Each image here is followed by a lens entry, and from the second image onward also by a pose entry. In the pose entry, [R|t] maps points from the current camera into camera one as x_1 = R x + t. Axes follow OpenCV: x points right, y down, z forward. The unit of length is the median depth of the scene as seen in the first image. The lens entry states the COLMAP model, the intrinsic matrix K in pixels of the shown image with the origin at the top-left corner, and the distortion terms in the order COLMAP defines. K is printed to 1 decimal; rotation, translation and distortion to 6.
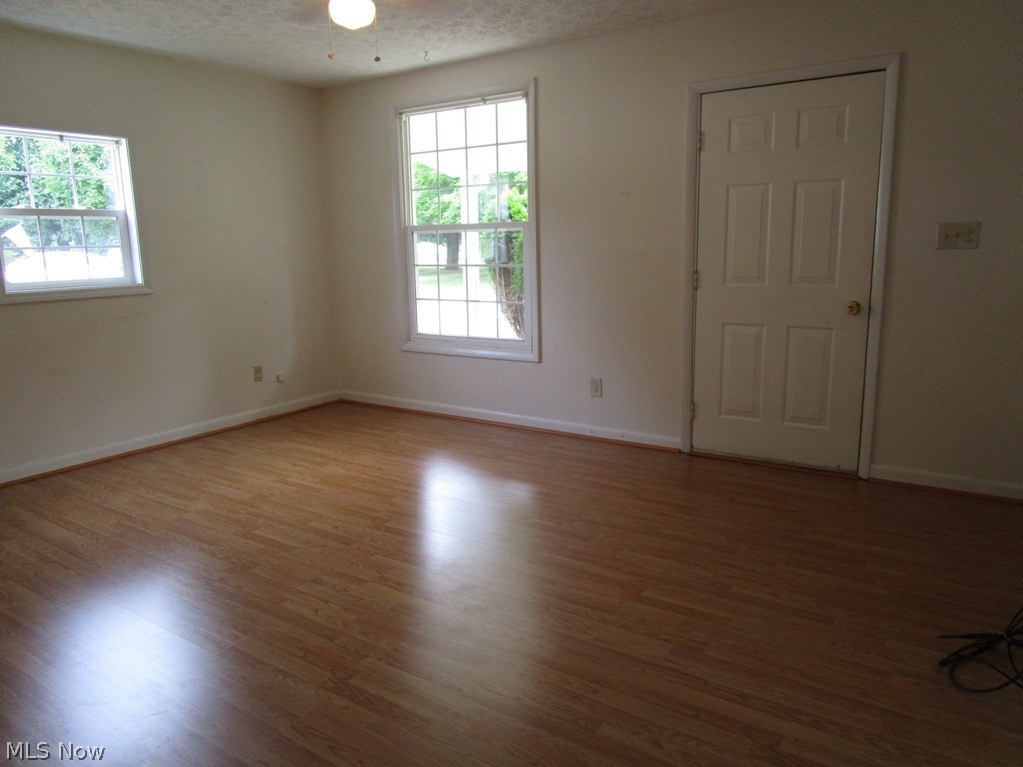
lens RADIAL K [[739.4, 0, 515.0], [0, 739.4, 385.0], [0, 0, 1]] dist [-0.006841, 0.001278]
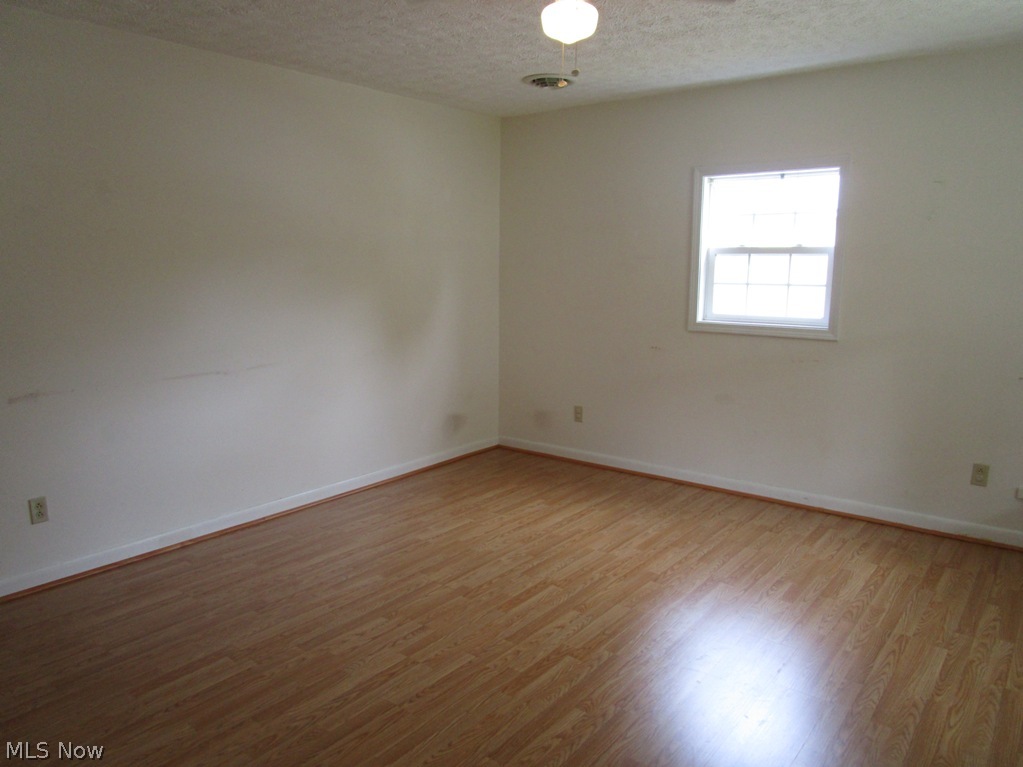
lens RADIAL K [[739.4, 0, 515.0], [0, 739.4, 385.0], [0, 0, 1]] dist [-0.006841, 0.001278]
pose [[-0.069223, 0.191036, -0.979139, 0.525743], [-0.189660, 0.961072, 0.200920, -0.231127], [0.979407, 0.199612, -0.030297, 0.865080]]
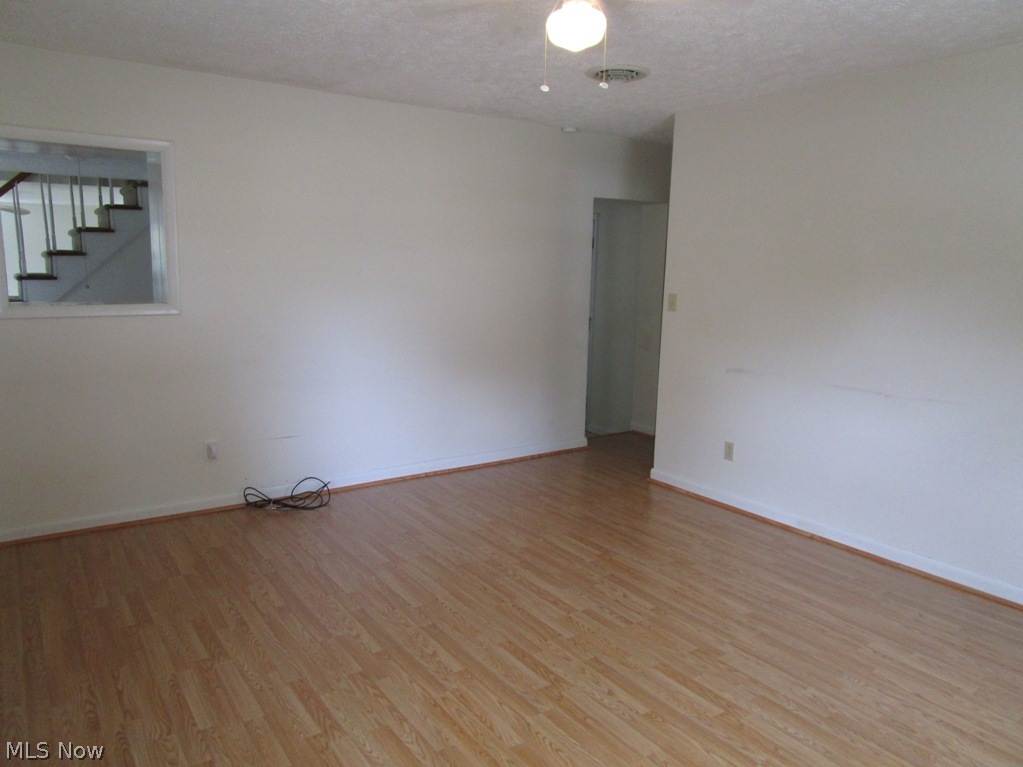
lens RADIAL K [[730.4, 0, 513.4], [0, 730.4, 401.4], [0, 0, 1]] dist [0.003451, 0.002645]
pose [[-0.936615, -0.061433, 0.344932, -0.366703], [0.065490, 0.936458, 0.344612, -0.331412], [-0.344185, 0.345358, -0.873078, 1.494369]]
